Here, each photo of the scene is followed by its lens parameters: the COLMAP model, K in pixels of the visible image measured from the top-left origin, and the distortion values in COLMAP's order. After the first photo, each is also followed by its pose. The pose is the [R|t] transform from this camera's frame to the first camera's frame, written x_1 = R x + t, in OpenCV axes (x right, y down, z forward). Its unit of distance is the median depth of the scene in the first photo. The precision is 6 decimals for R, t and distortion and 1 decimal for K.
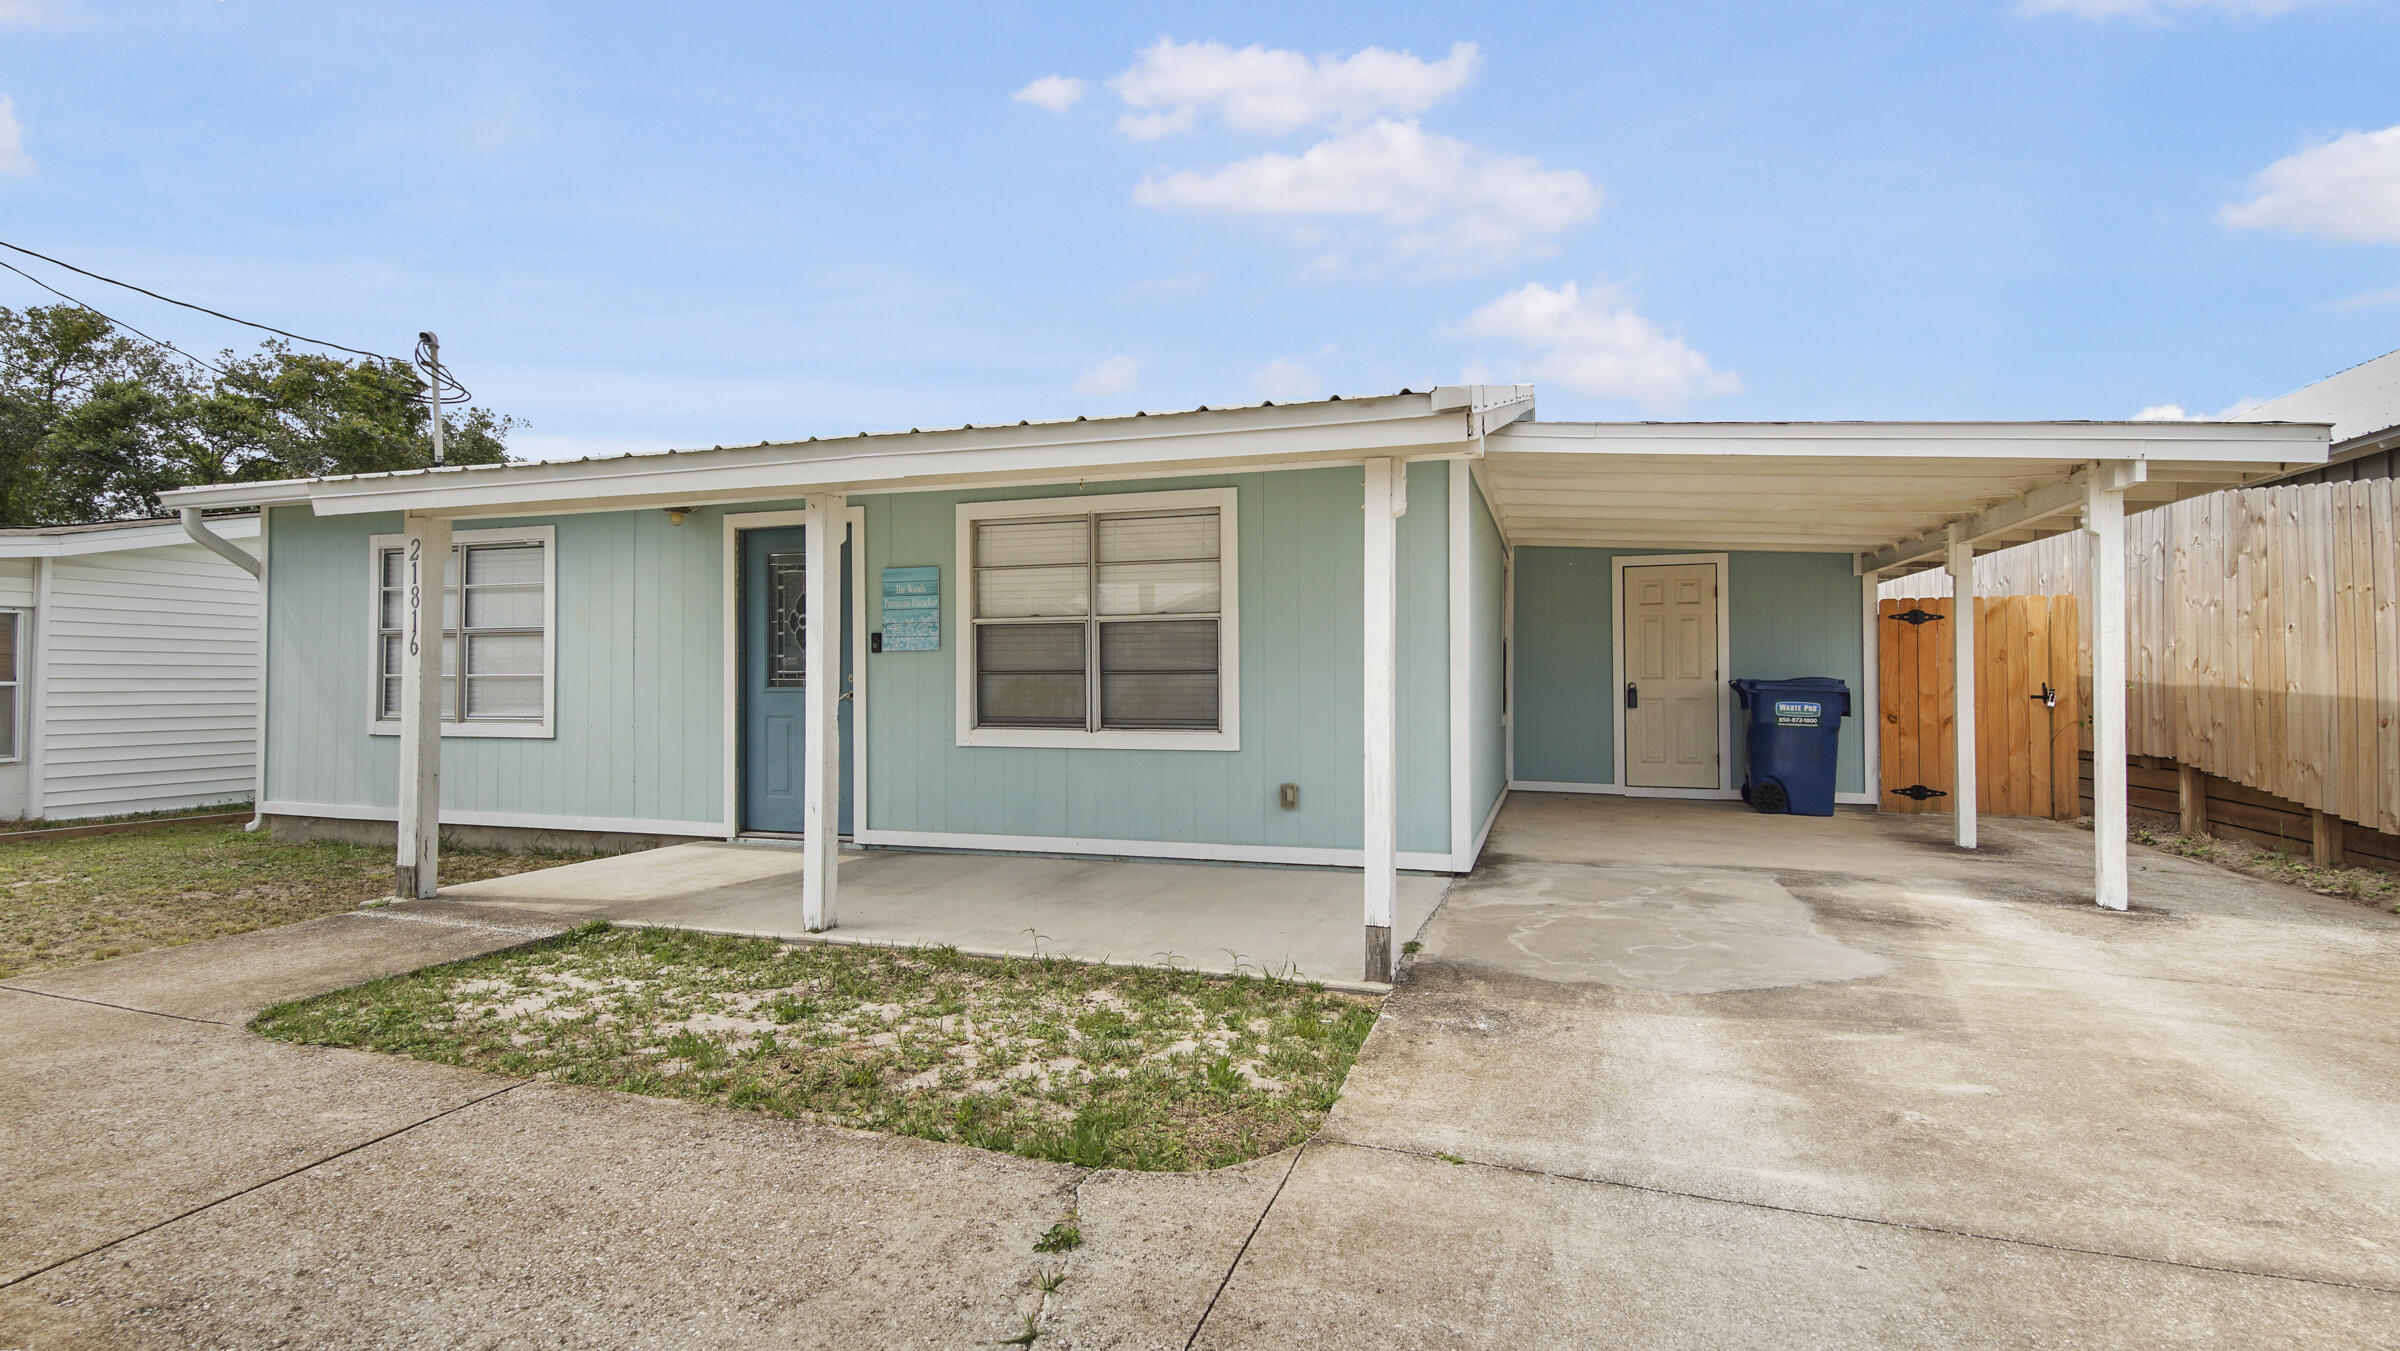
lens RADIAL K [[1124.8, 0, 1192.6], [0, 1124.8, 678.2], [0, 0, 1]] dist [0.016422, -0.000168]
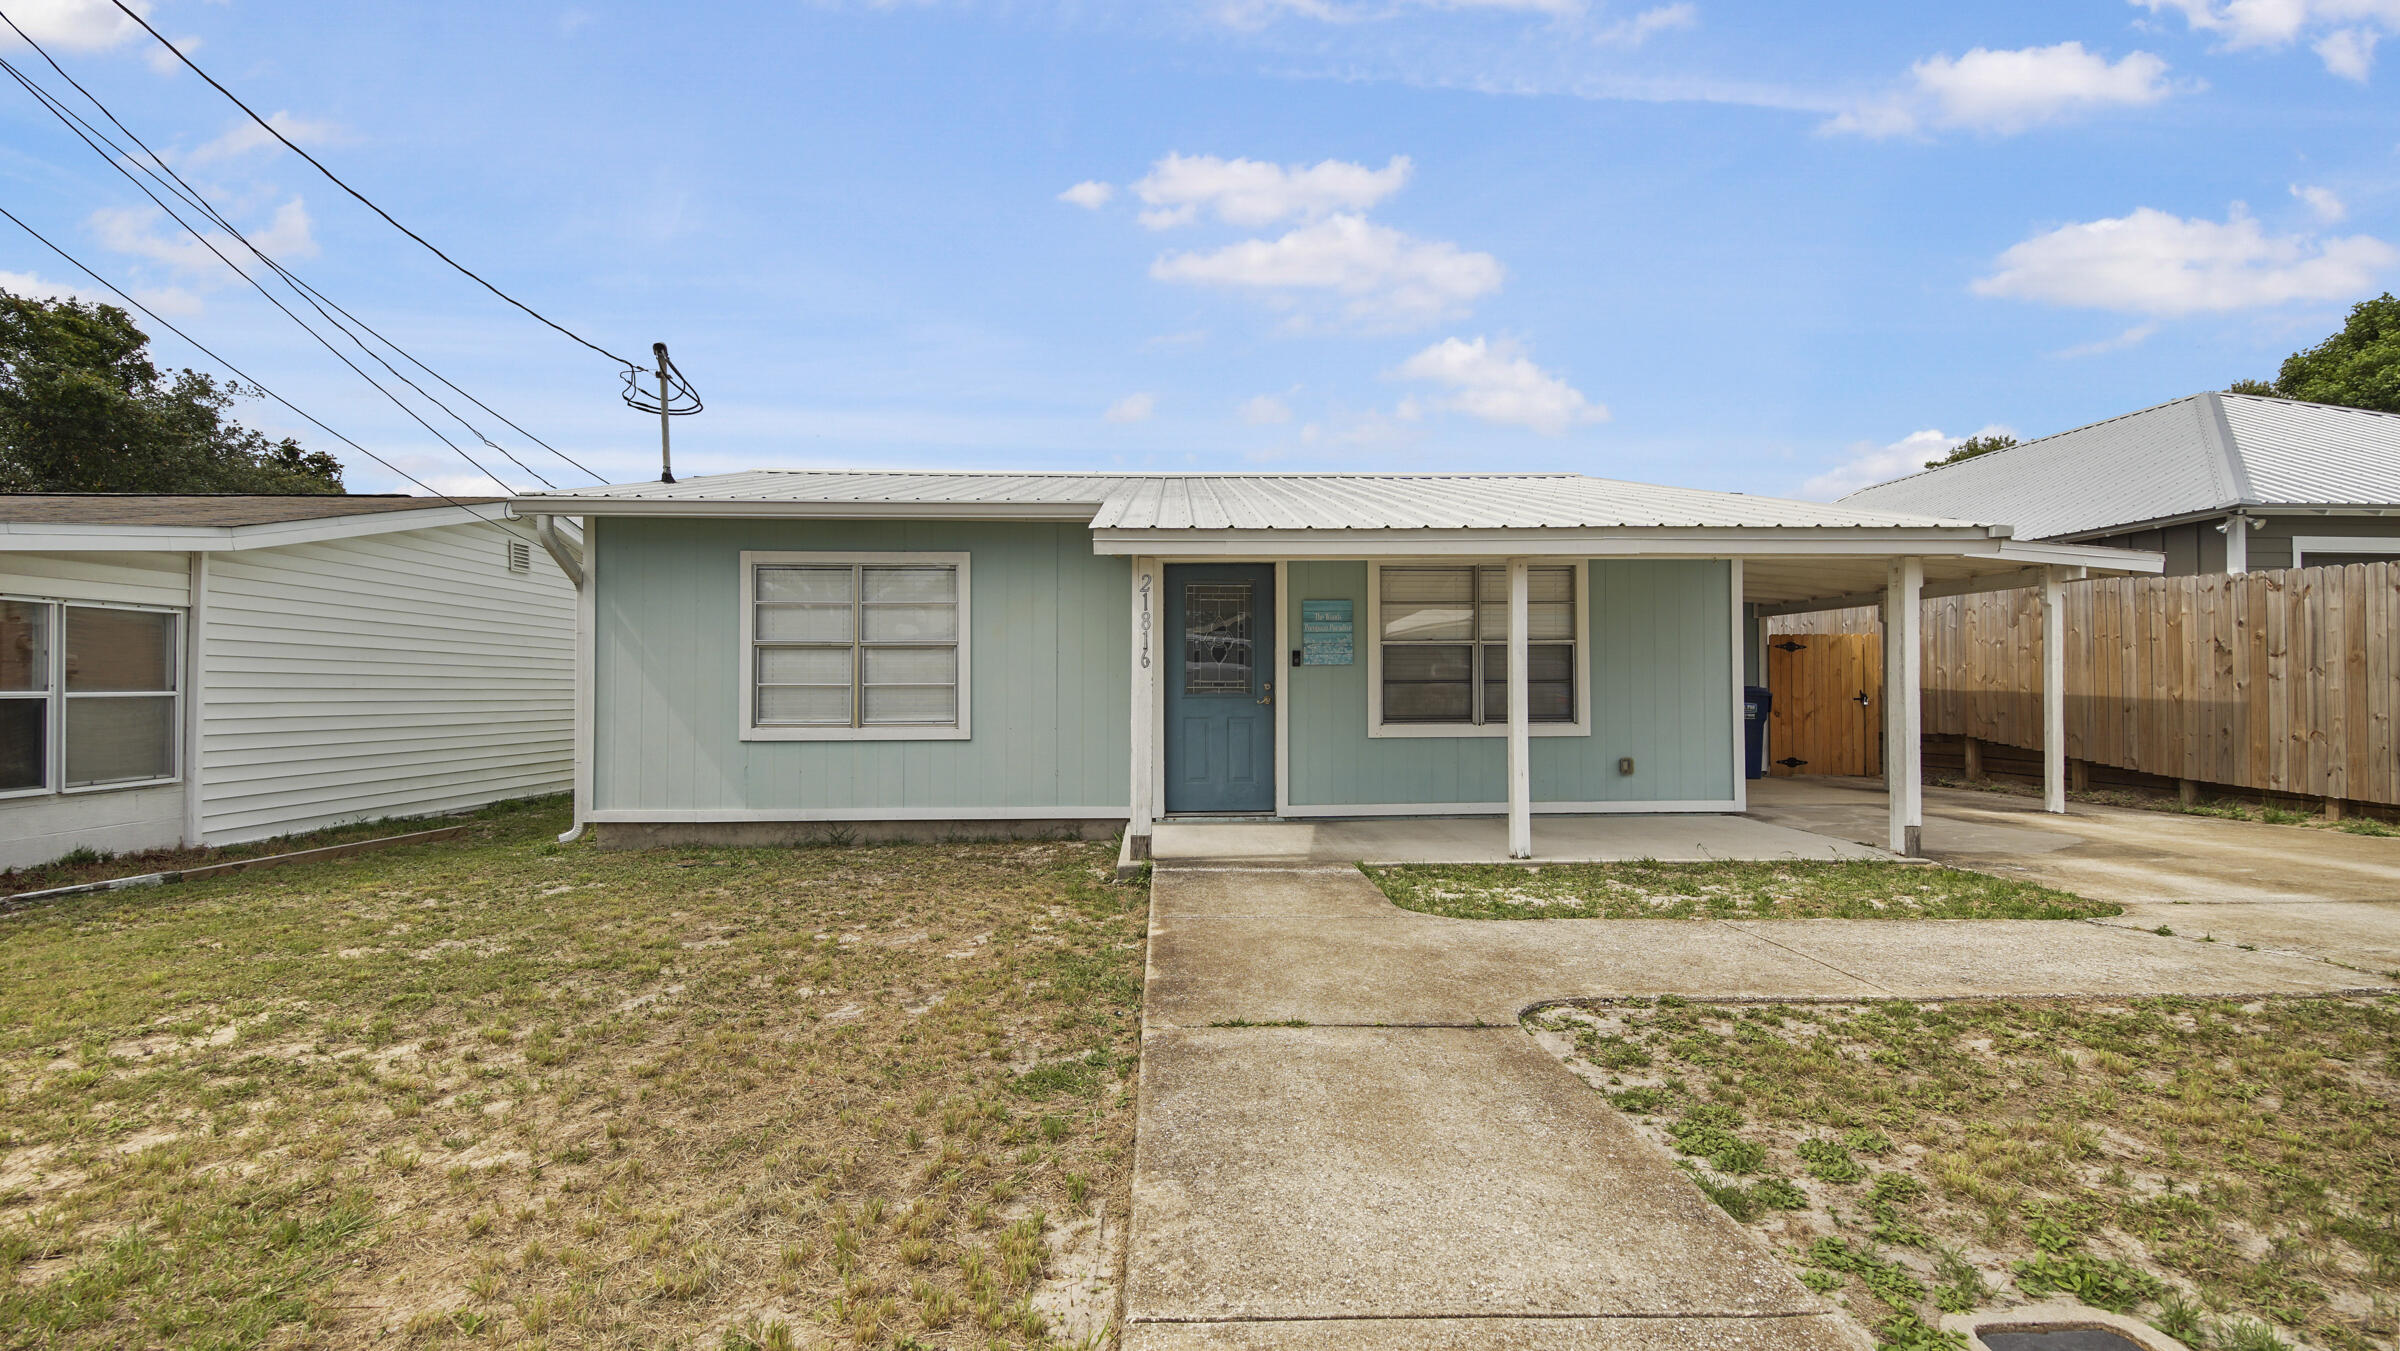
lens RADIAL K [[1074.7, 0, 1193.3], [0, 1074.7, 676.3], [0, 0, 1]] dist [0.029158, -0.000182]
pose [[0.934850, 0.003306, 0.355029, -0.712669], [0.001500, 0.999911, -0.013261, 0.004434], [-0.355041, 0.012929, 0.934761, -0.085830]]
